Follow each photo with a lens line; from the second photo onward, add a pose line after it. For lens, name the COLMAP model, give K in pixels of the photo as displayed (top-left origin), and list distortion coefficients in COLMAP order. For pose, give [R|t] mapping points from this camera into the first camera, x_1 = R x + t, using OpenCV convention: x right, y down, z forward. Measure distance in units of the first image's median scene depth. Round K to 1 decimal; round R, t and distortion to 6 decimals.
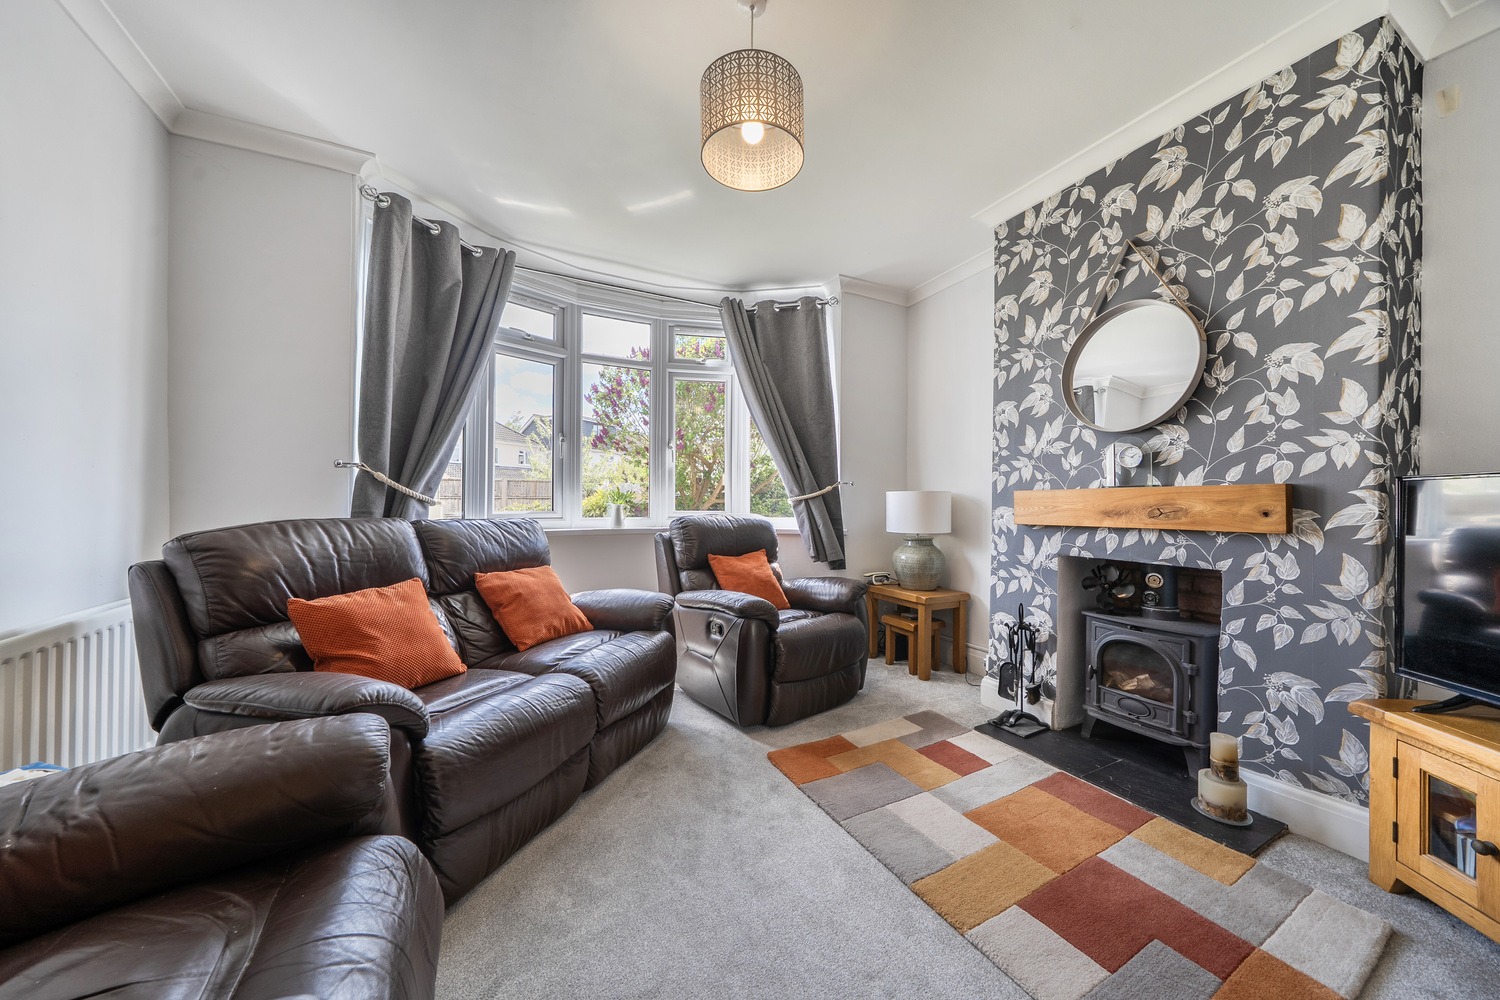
lens RADIAL K [[513.6, 0, 789.0], [0, 513.6, 501.3], [0, 0, 1]] dist [-0.004250, -0.000216]
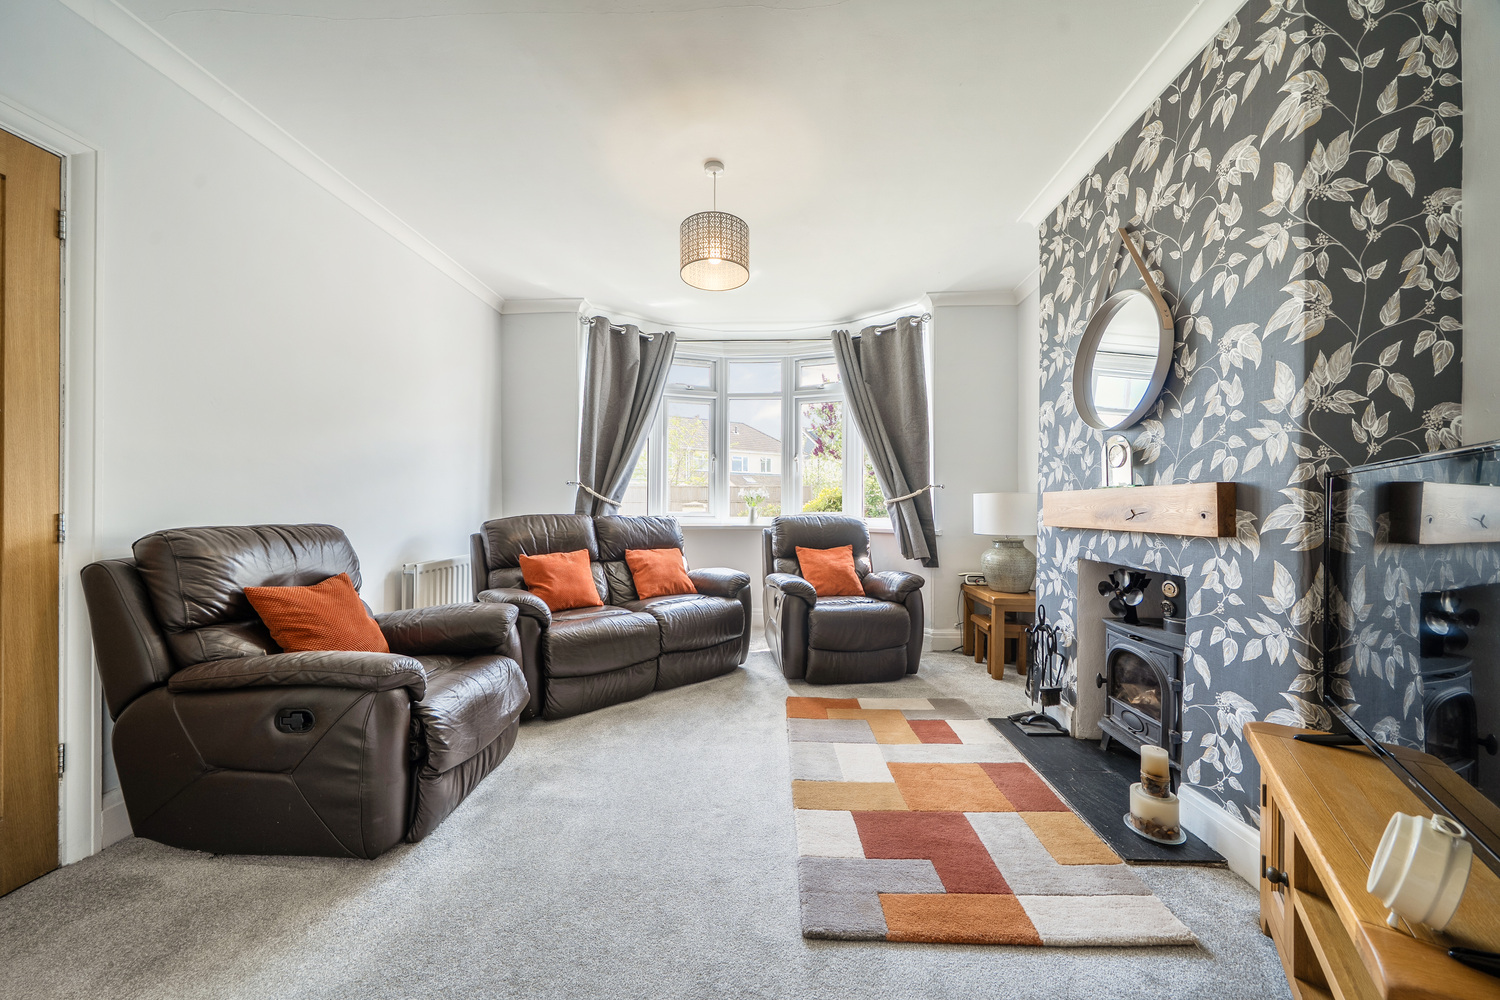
lens RADIAL K [[513.6, 0, 776.9], [0, 513.6, 503.7], [0, 0, 1]] dist [-0.004250, -0.000216]
pose [[0.865569, -0.003840, -0.500775, 0.619230], [0.003608, 0.999992, -0.001432, 0.001632], [0.500777, -0.000567, 0.865576, -0.151197]]
